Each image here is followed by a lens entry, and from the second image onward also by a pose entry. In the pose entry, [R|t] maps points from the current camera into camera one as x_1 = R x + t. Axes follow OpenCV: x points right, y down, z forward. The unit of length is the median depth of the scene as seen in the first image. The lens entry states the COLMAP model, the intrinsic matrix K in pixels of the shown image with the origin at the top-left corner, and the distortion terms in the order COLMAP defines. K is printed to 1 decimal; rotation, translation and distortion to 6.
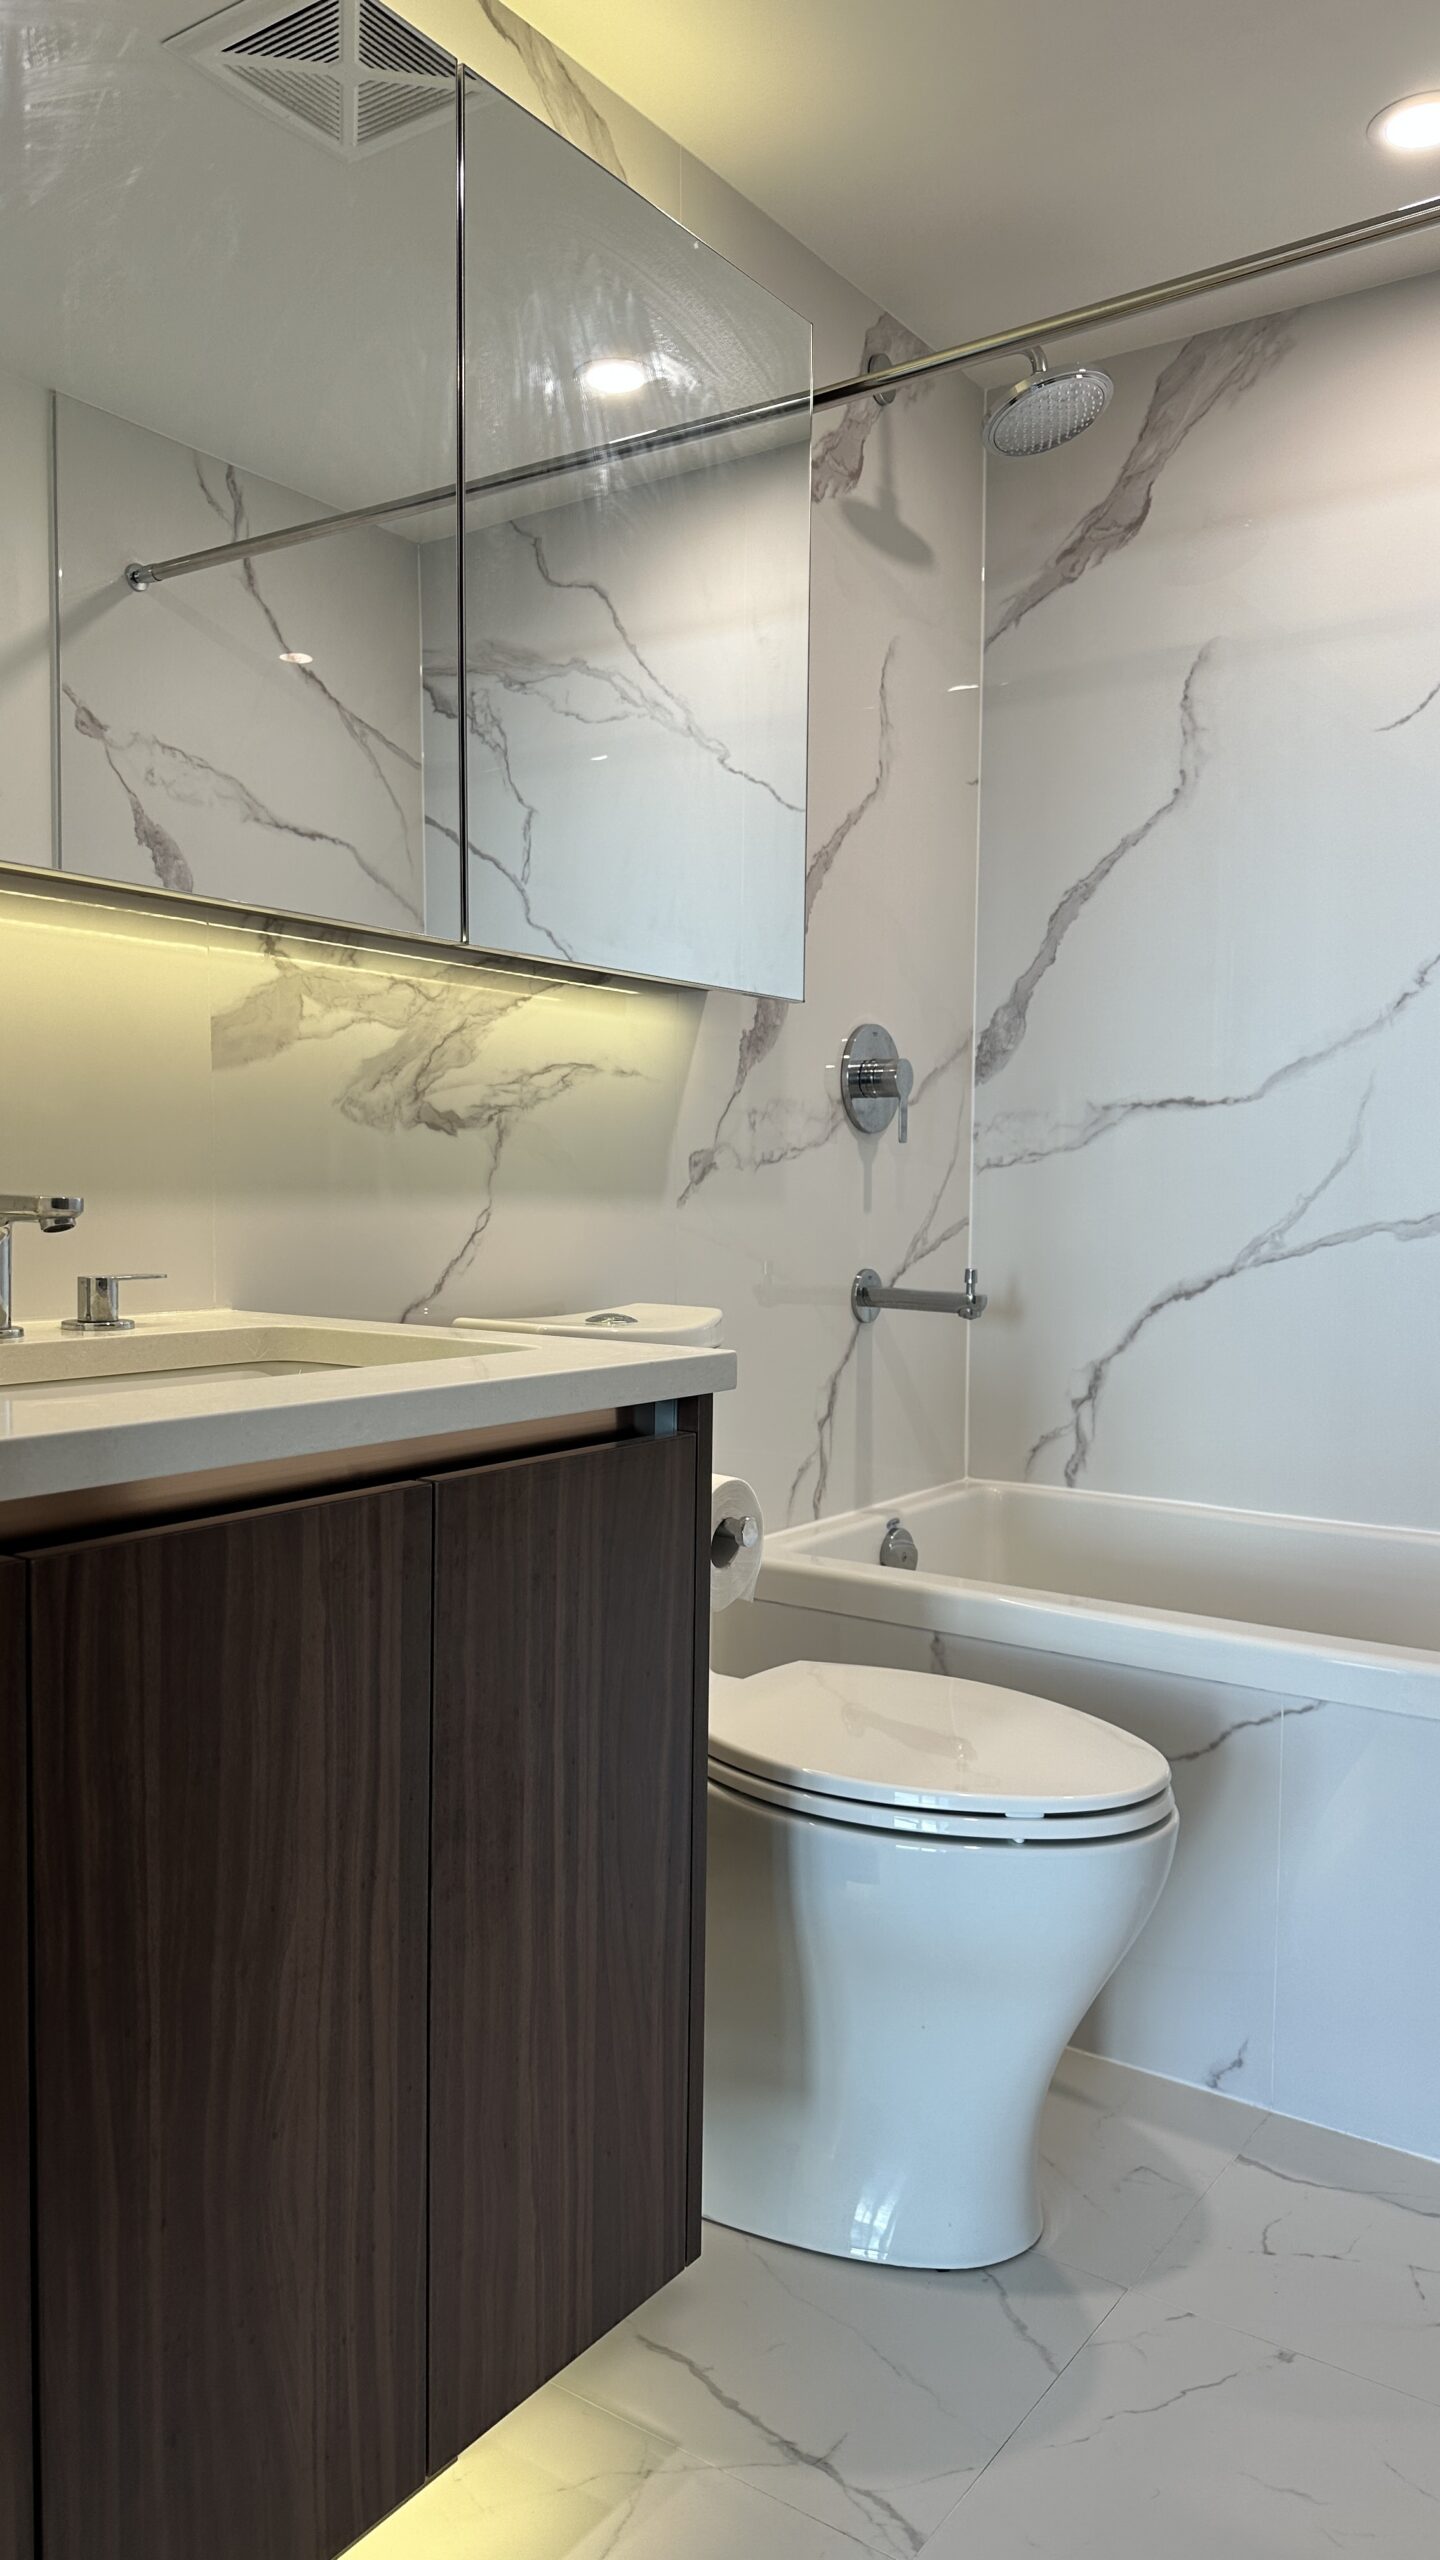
lens RADIAL K [[1765.9, 0, 720.0], [0, 1765.9, 1280.0], [0, 0, 1]] dist [0.007953, -0.002646]
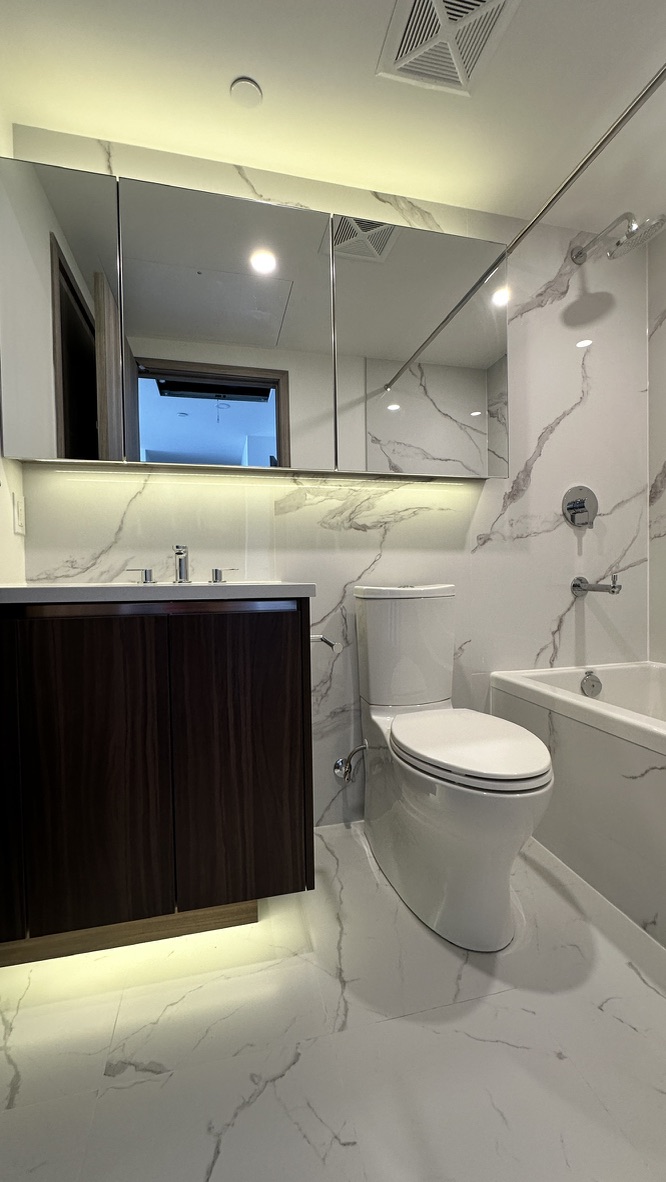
lens RADIAL K [[488.9, 0, 465.4], [0, 488.9, 600.4], [0, 0, 1]] dist [-0.050496, 0.041379]
pose [[0.761858, -0.013906, -0.647595, 0.540244], [-0.009003, 0.999446, -0.032052, 0.069059], [0.647682, 0.030250, 0.761310, 0.407658]]
